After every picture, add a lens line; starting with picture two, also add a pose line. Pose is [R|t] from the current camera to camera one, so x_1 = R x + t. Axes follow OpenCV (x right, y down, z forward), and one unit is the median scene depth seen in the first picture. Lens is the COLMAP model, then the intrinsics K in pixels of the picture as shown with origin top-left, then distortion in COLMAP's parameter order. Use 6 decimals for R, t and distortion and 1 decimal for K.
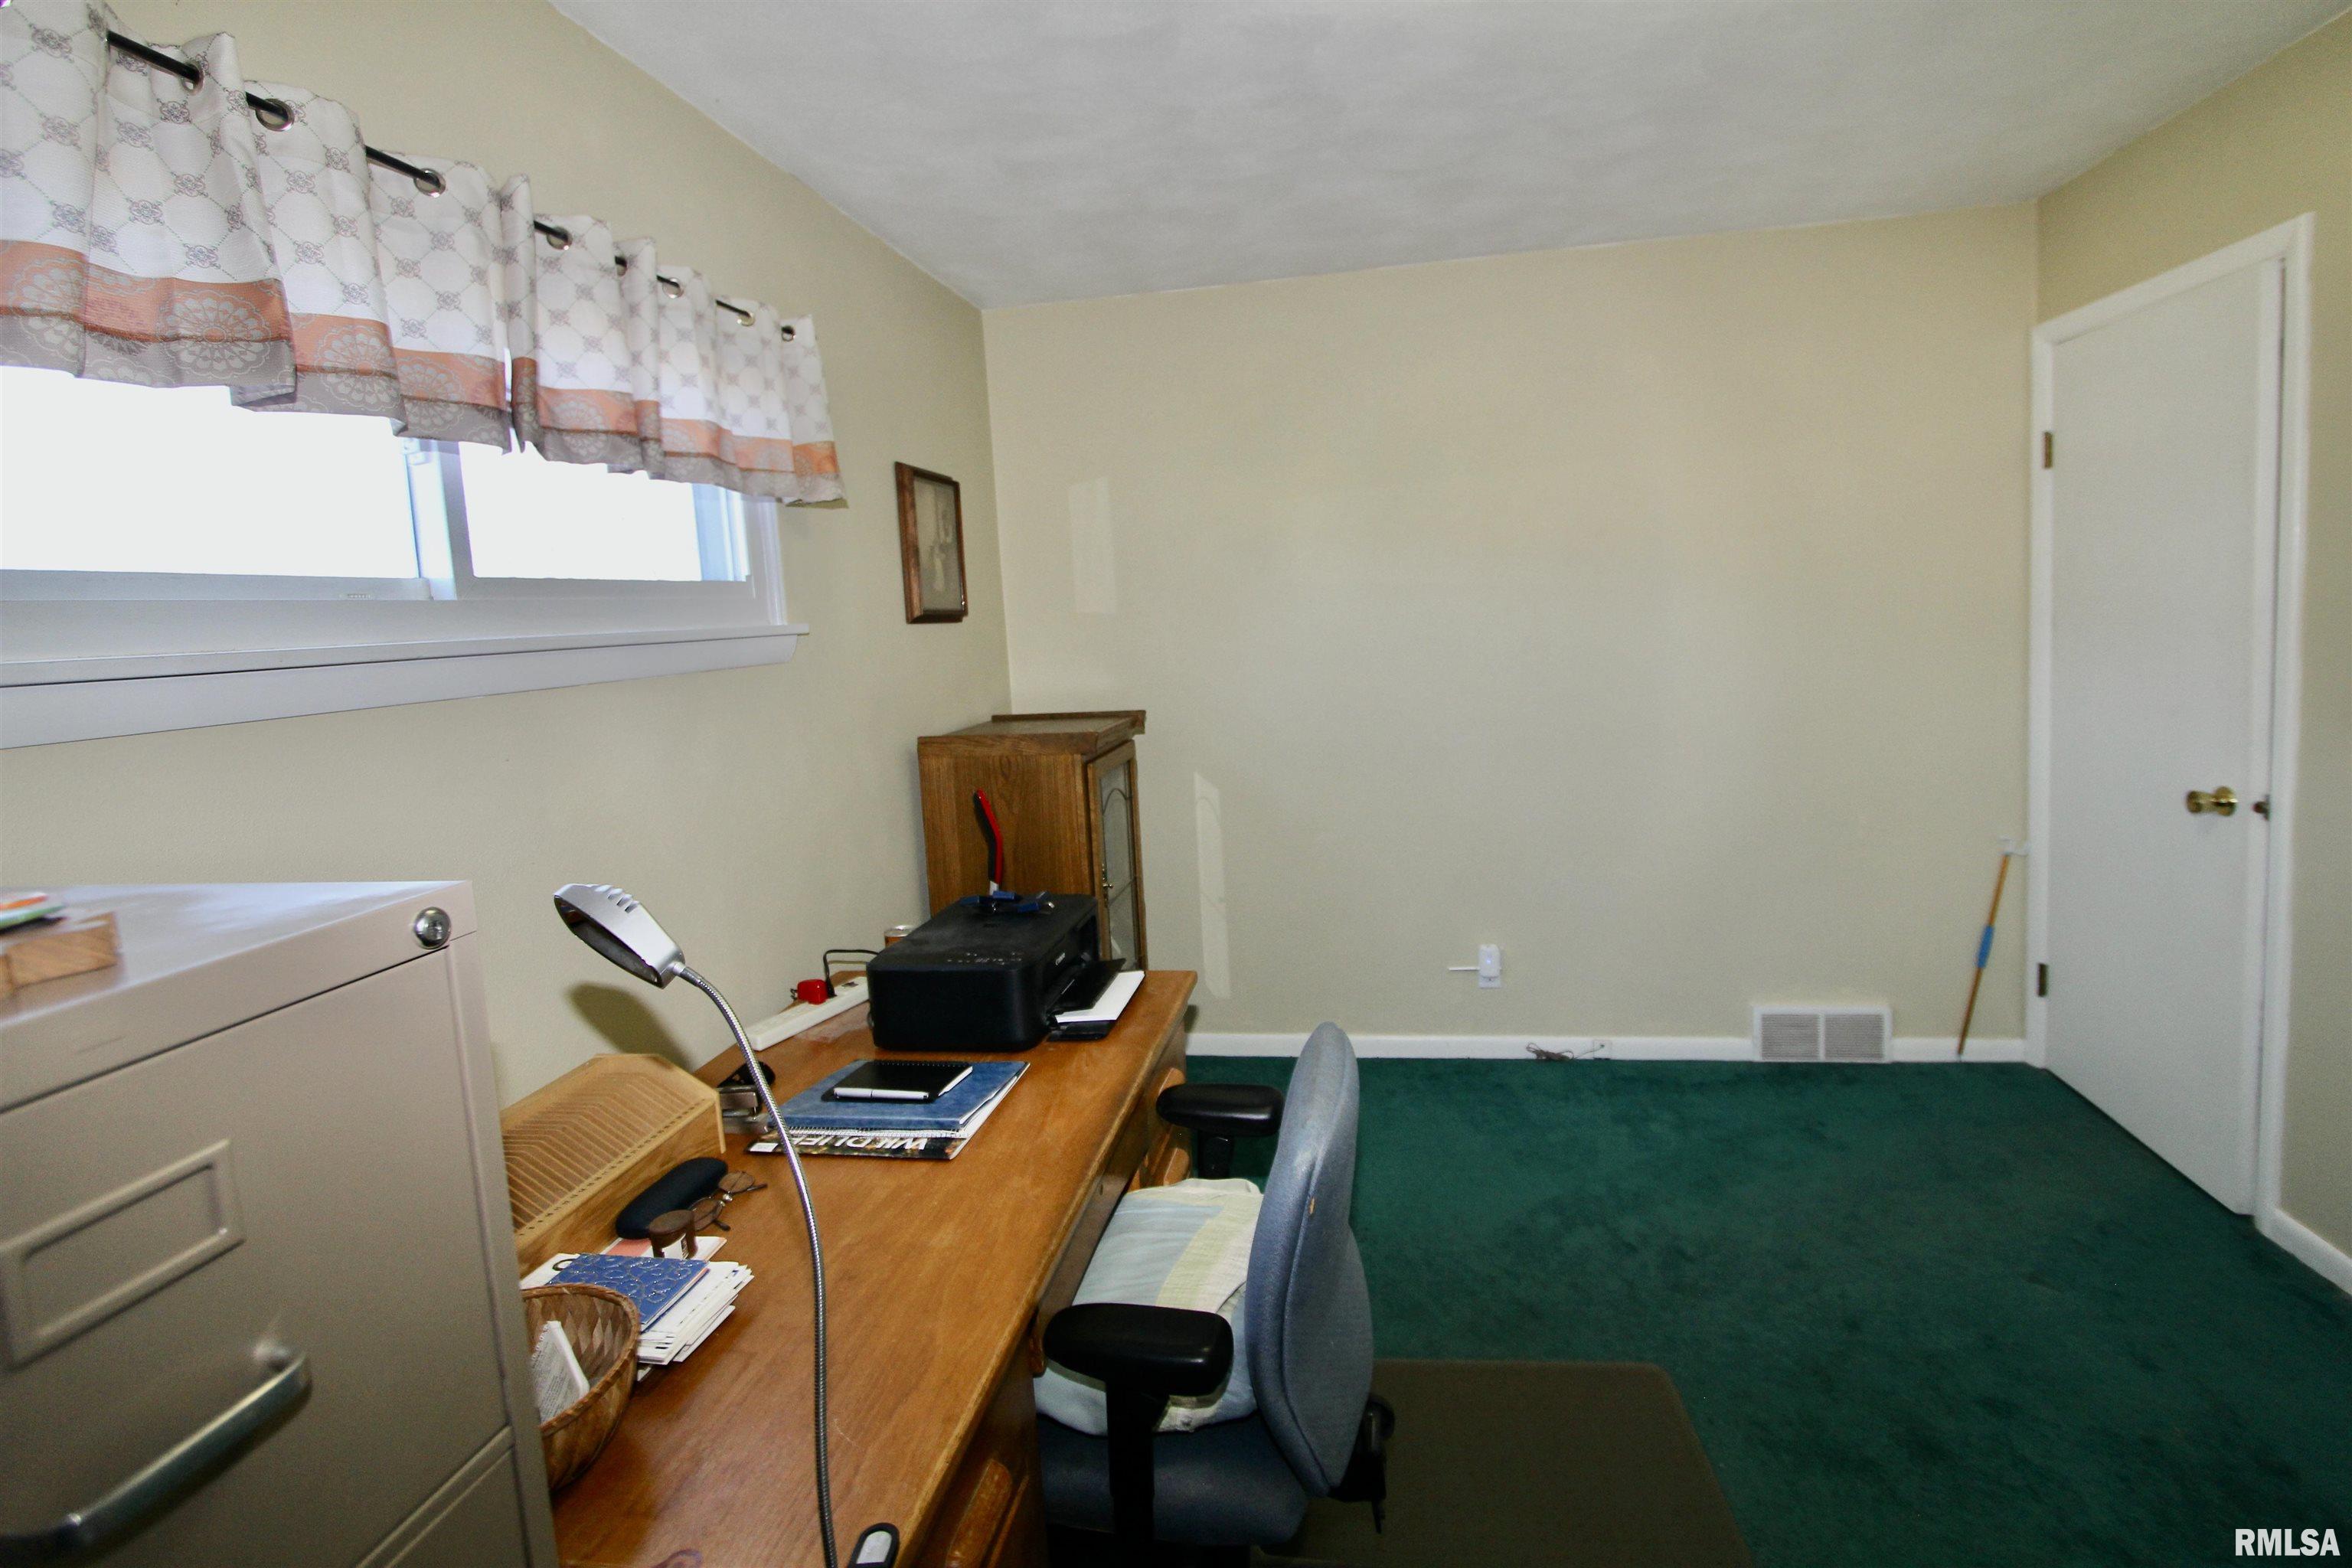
lens RADIAL K [[1077.8, 0, 1212.4], [0, 1077.8, 704.3], [0, 0, 1]] dist [-0.024021, 0.005468]
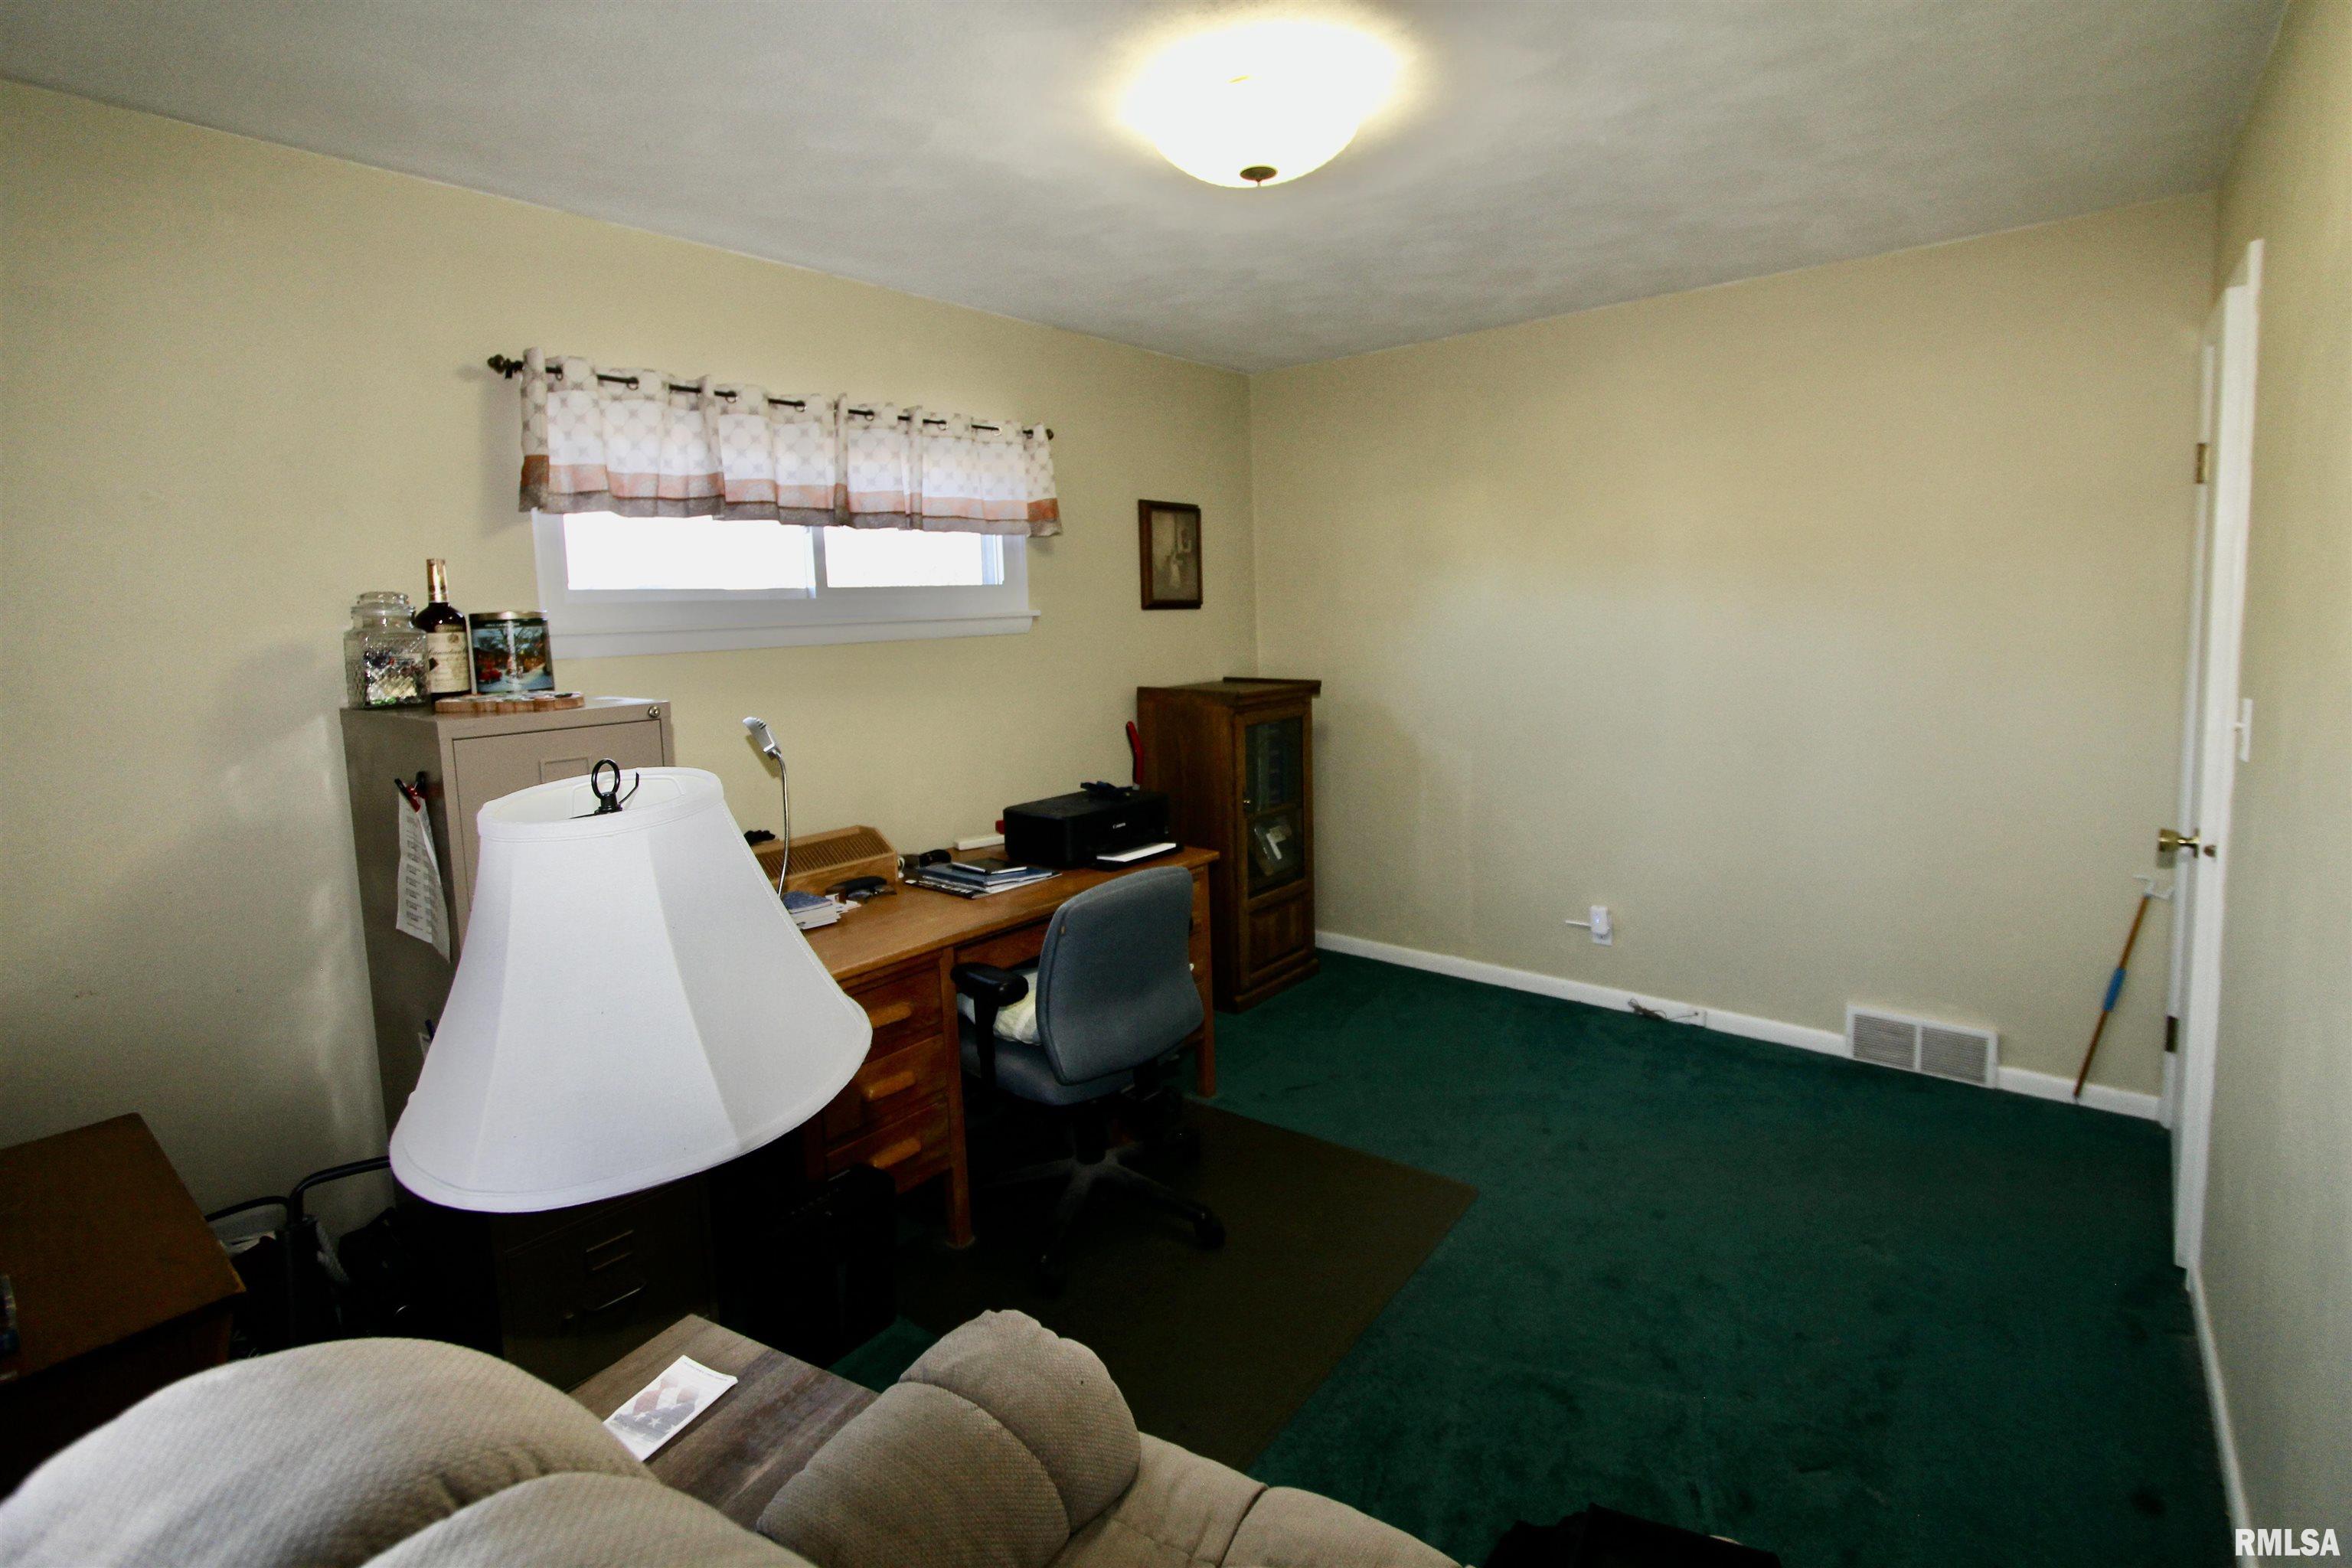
lens RADIAL K [[1079.1, 0, 1208.8], [0, 1079.1, 710.6], [0, 0, 1]] dist [-0.021316, 0.005264]
pose [[0.868328, 0.079975, -0.489500, 0.488076], [-0.062742, 0.996698, 0.051543, -0.018290], [0.492006, -0.014044, 0.870478, -0.220785]]
